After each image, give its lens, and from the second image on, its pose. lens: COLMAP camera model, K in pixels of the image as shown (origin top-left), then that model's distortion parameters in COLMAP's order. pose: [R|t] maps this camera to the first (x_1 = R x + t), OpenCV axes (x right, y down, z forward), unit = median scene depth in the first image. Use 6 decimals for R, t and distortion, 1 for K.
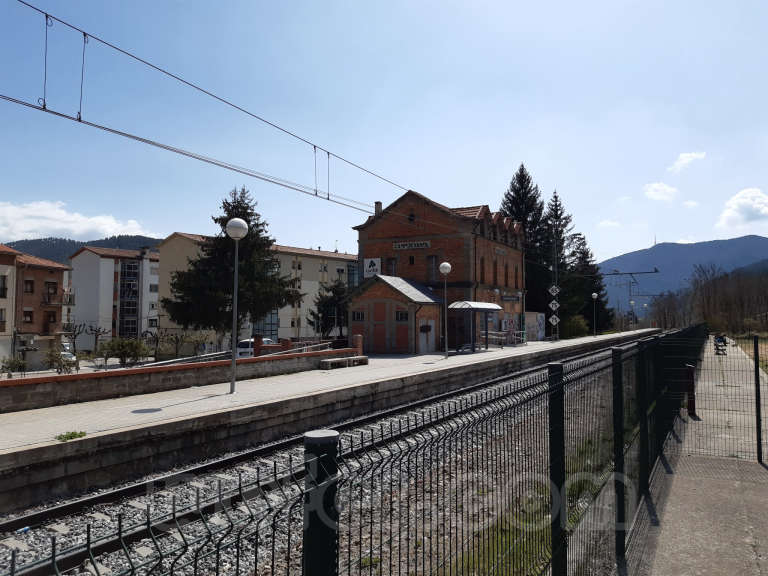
lens RADIAL K [[591.4, 0, 382.7], [0, 591.4, 280.5], [0, 0, 1]] dist [0.084816, -0.155718]
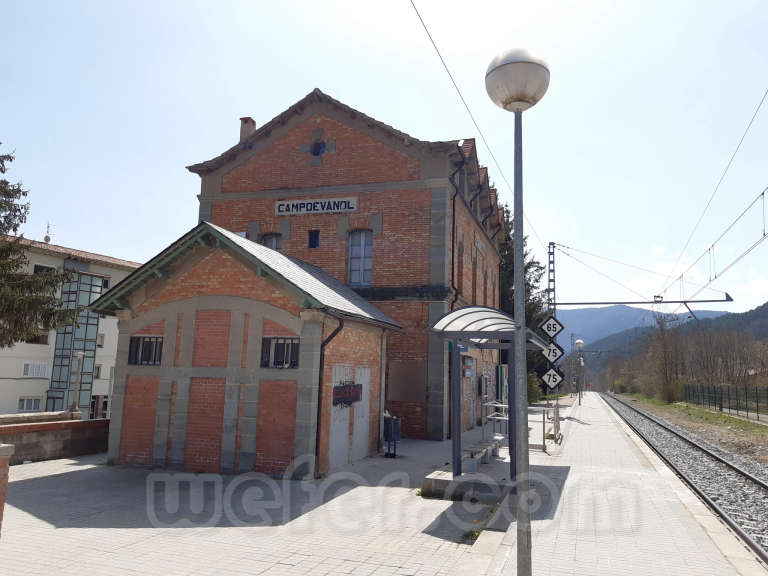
lens RADIAL K [[591.4, 0, 382.7], [0, 591.4, 280.5], [0, 0, 1]] dist [0.084816, -0.155718]
pose [[0.982872, 0.056305, 0.175477, 0.021928], [-0.039974, 0.994650, -0.095256, 0.038324], [-0.179902, 0.086610, 0.979864, 0.520990]]
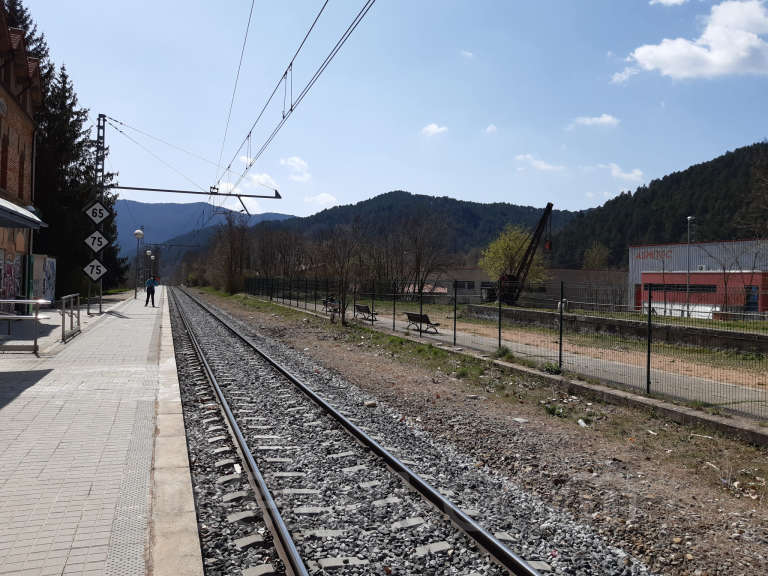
lens RADIAL K [[591.4, 0, 382.7], [0, 591.4, 280.5], [0, 0, 1]] dist [0.084816, -0.155718]
pose [[0.655259, 0.016073, 0.755233, 0.068434], [-0.070542, 0.996707, 0.039992, 0.042483], [-0.752103, -0.079481, 0.654235, 0.542743]]
